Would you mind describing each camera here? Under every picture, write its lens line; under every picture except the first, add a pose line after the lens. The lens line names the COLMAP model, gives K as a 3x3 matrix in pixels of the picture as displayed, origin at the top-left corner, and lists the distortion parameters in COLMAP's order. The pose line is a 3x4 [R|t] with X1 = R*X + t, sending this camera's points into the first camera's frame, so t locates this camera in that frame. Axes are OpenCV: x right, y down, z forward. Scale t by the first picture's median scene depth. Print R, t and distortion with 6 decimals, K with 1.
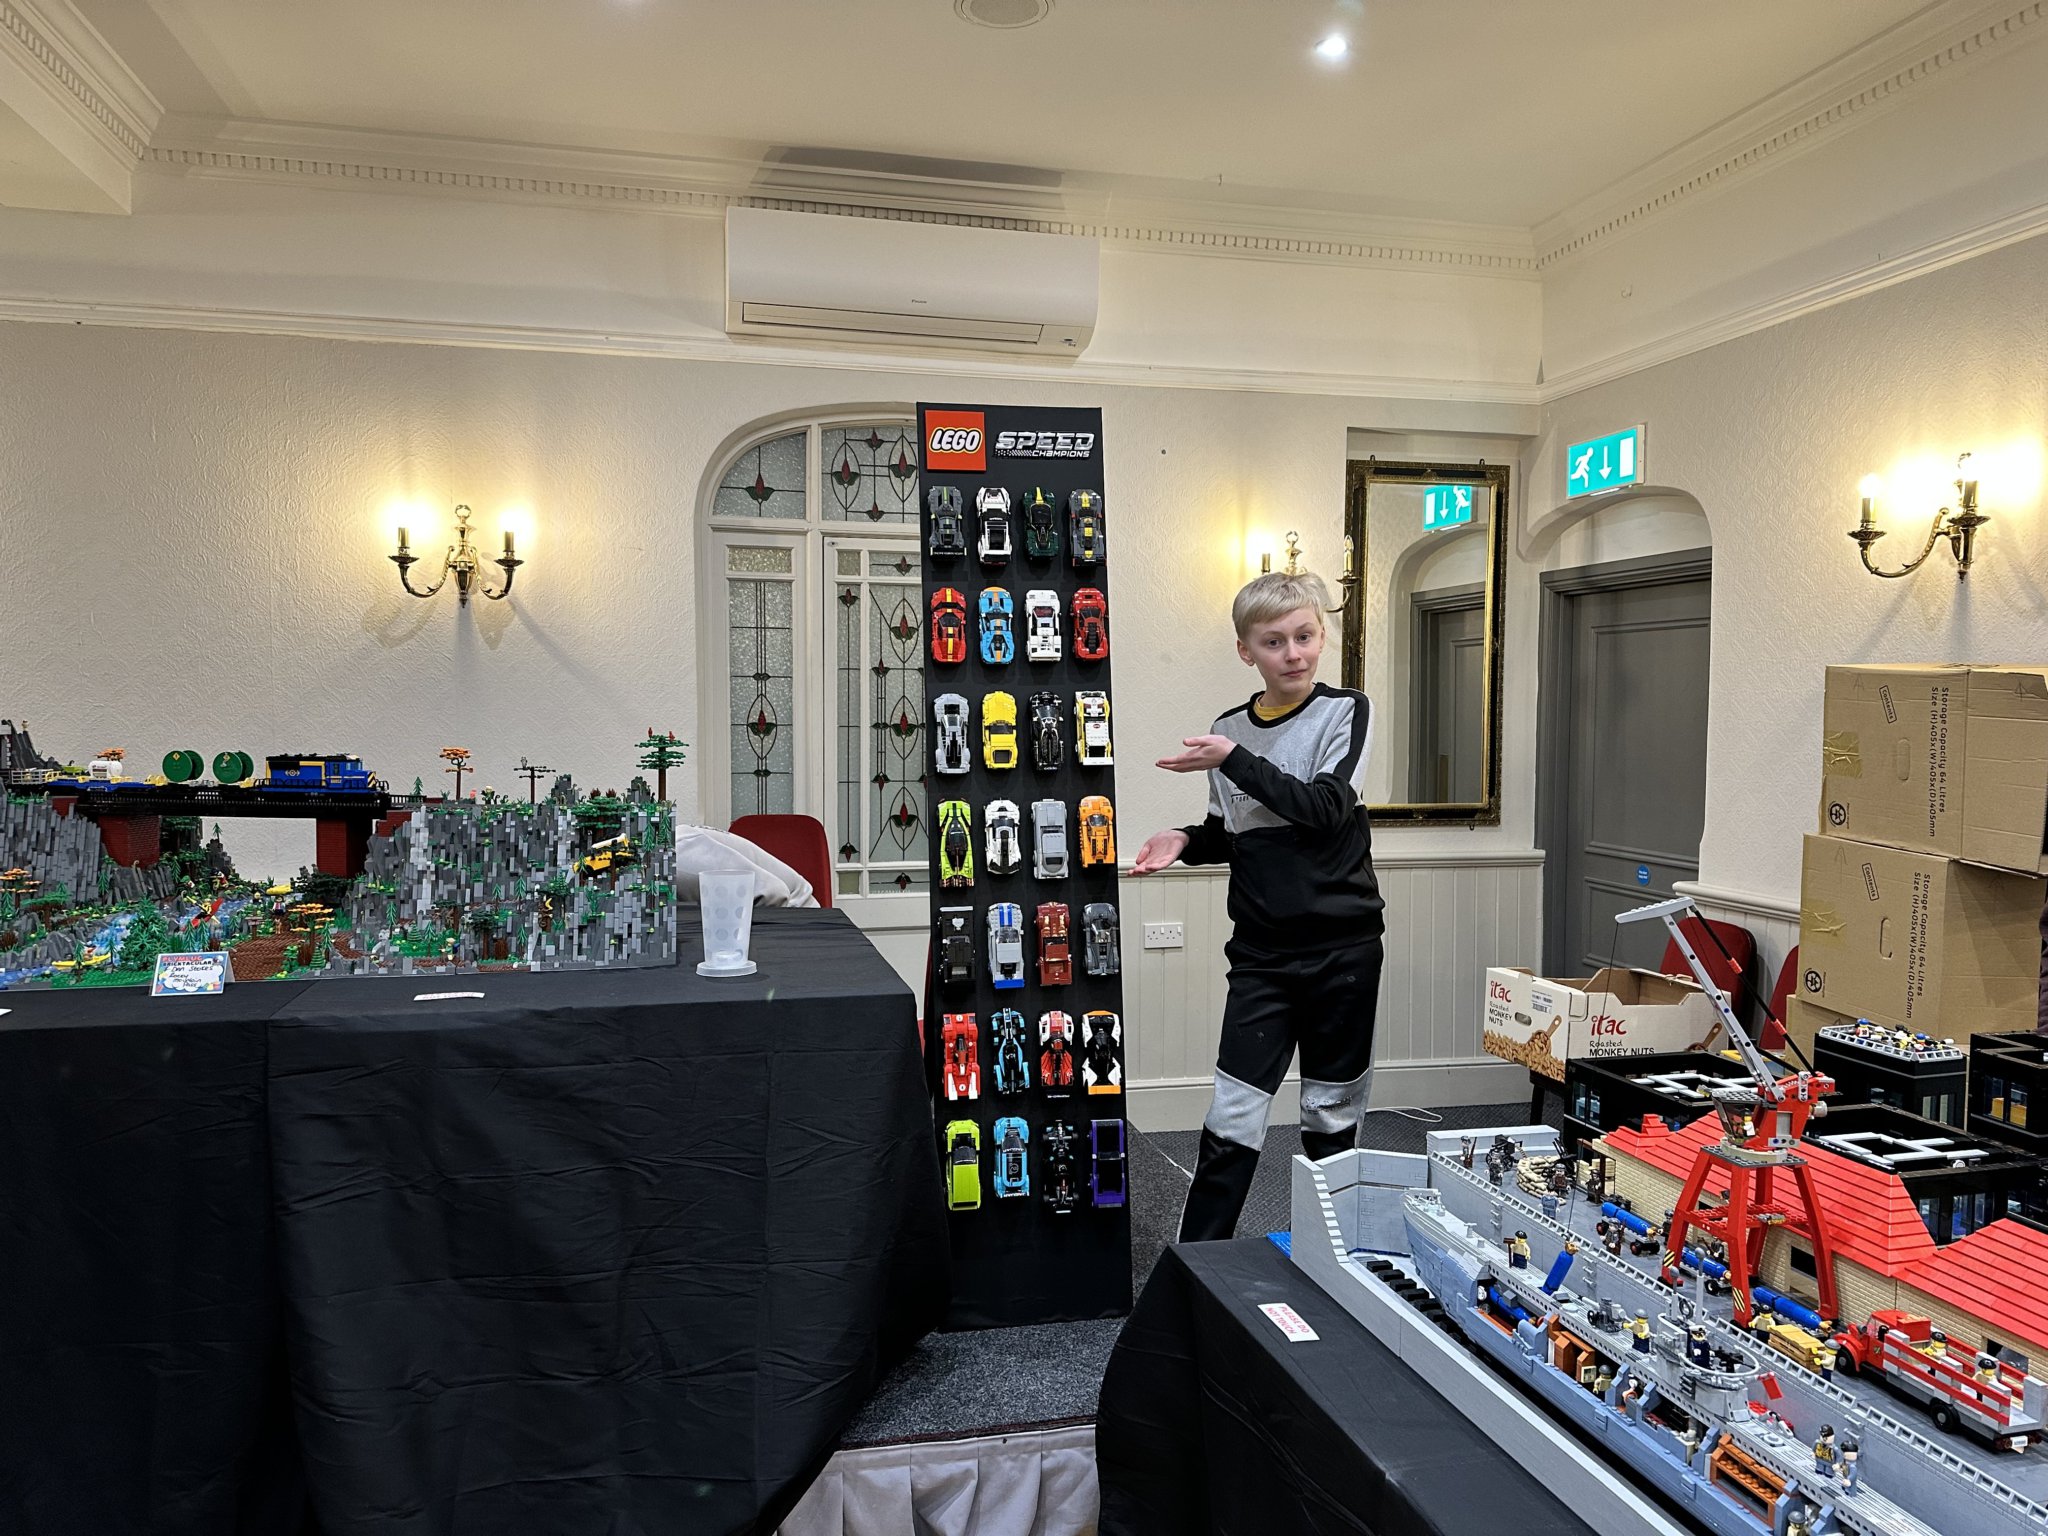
lens RADIAL K [[1410.0, 0, 1021.5], [0, 1410.0, 773.0], [0, 0, 1]] dist [0.048216, -0.031296]
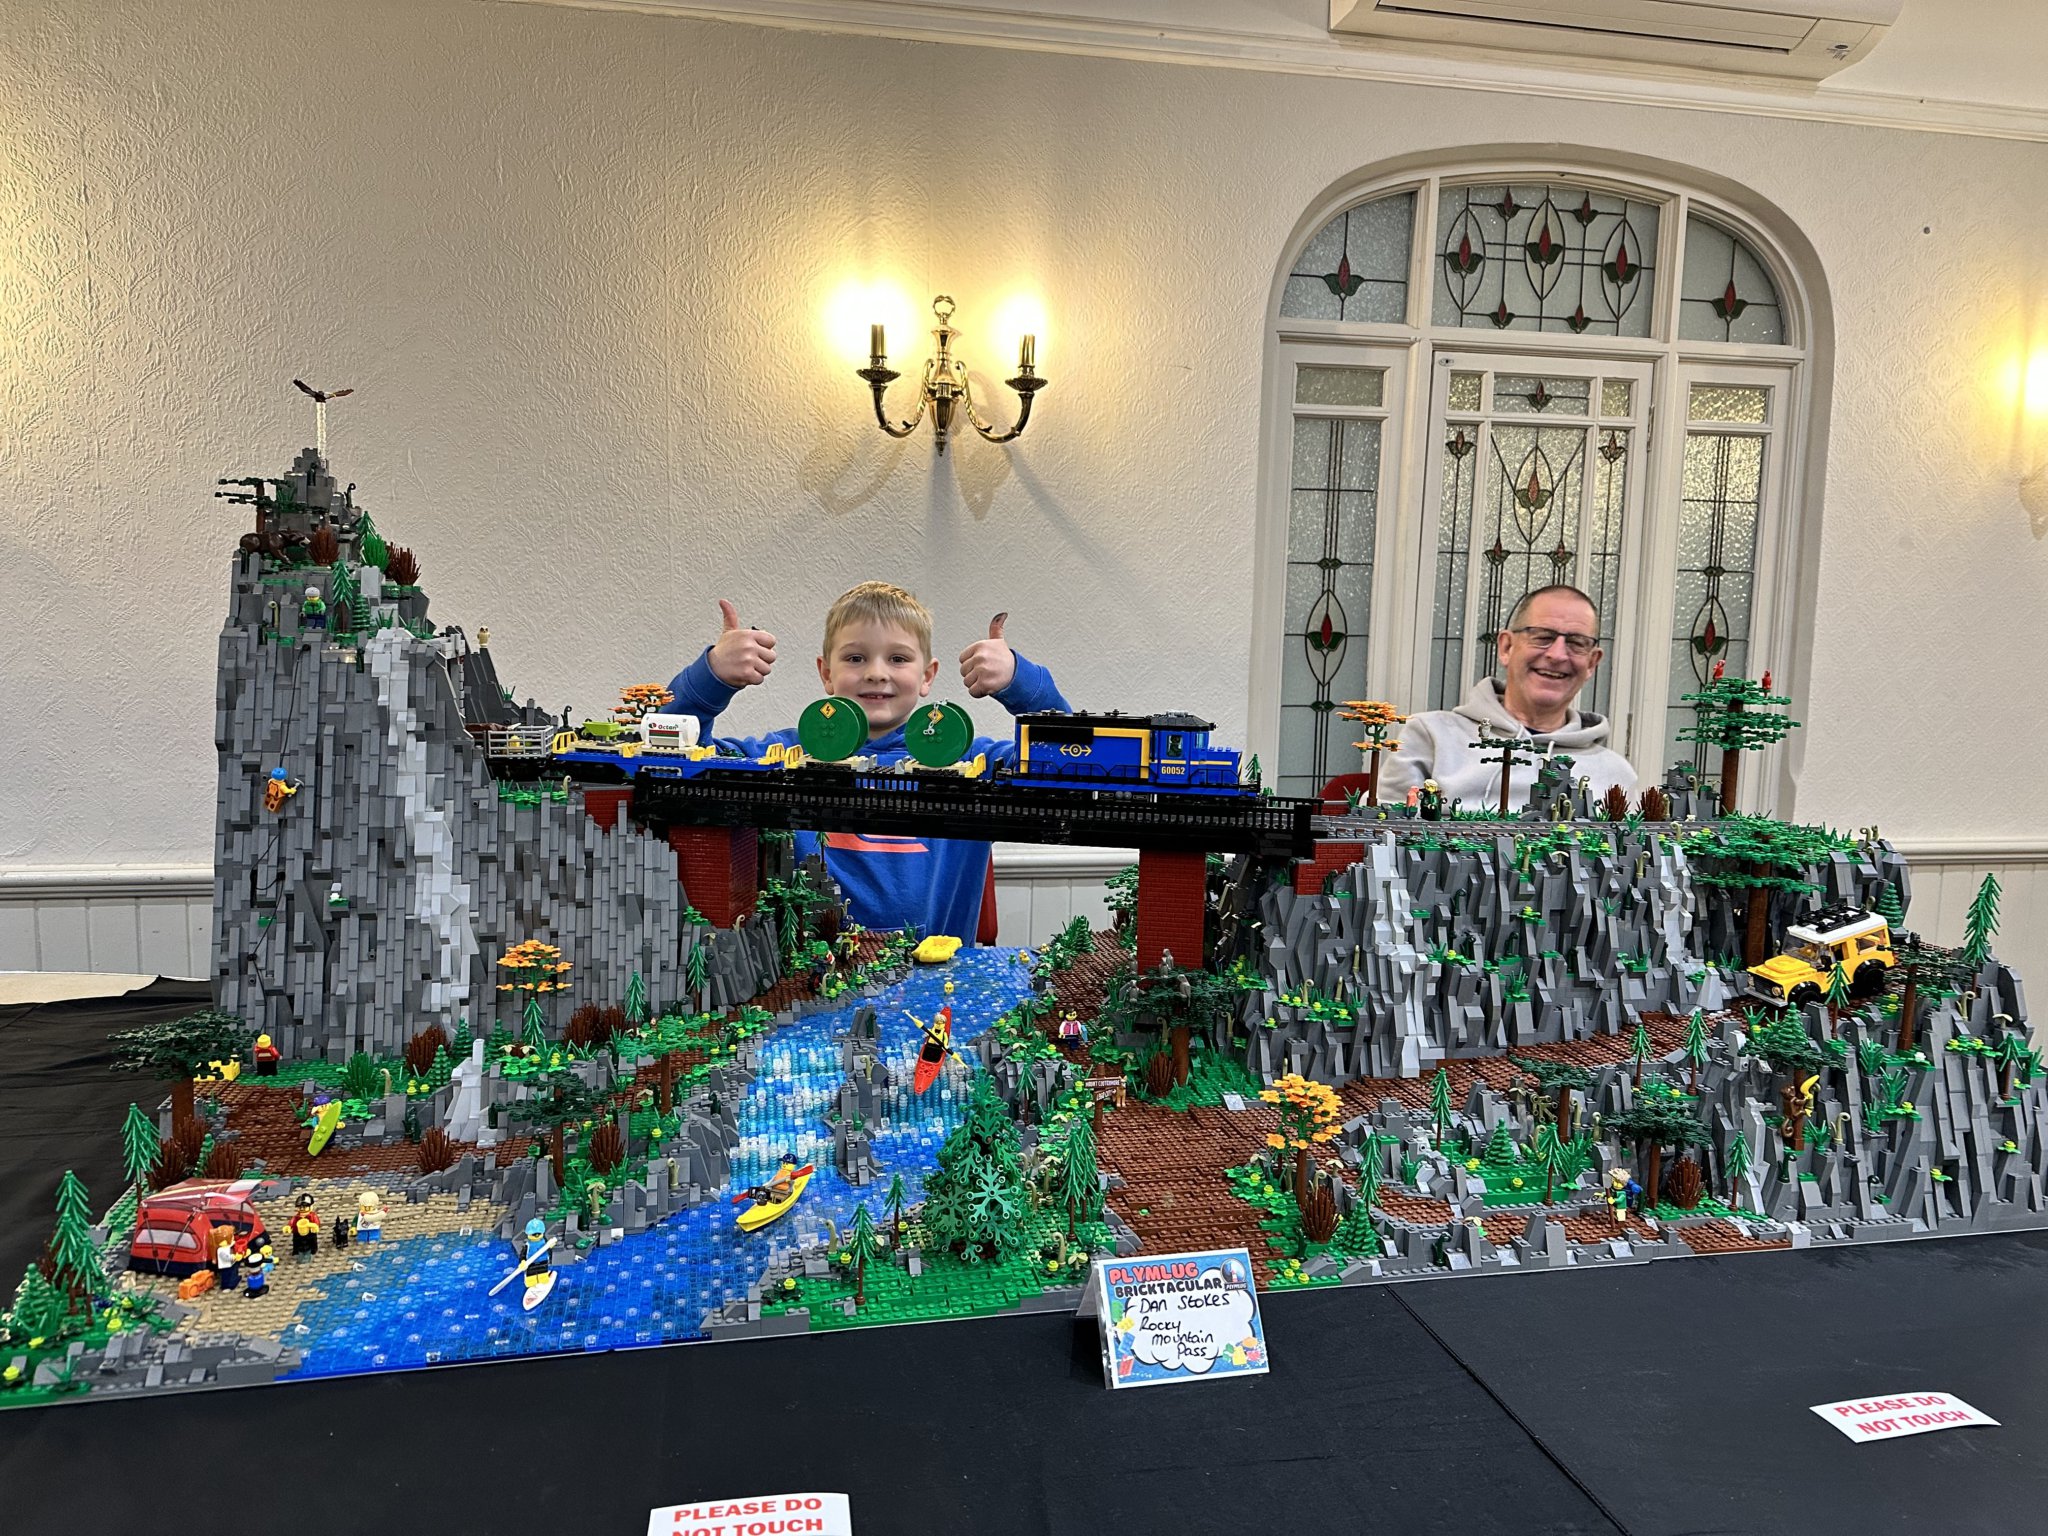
lens RADIAL K [[1410.0, 0, 1025.8], [0, 1410.0, 750.0], [0, 0, 1]] dist [0.048216, -0.031296]
pose [[0.999212, 0.018005, -0.035385, -0.338376], [-0.015897, 0.998134, 0.058955, -0.018681], [0.036380, -0.058346, 0.997633, 0.345138]]
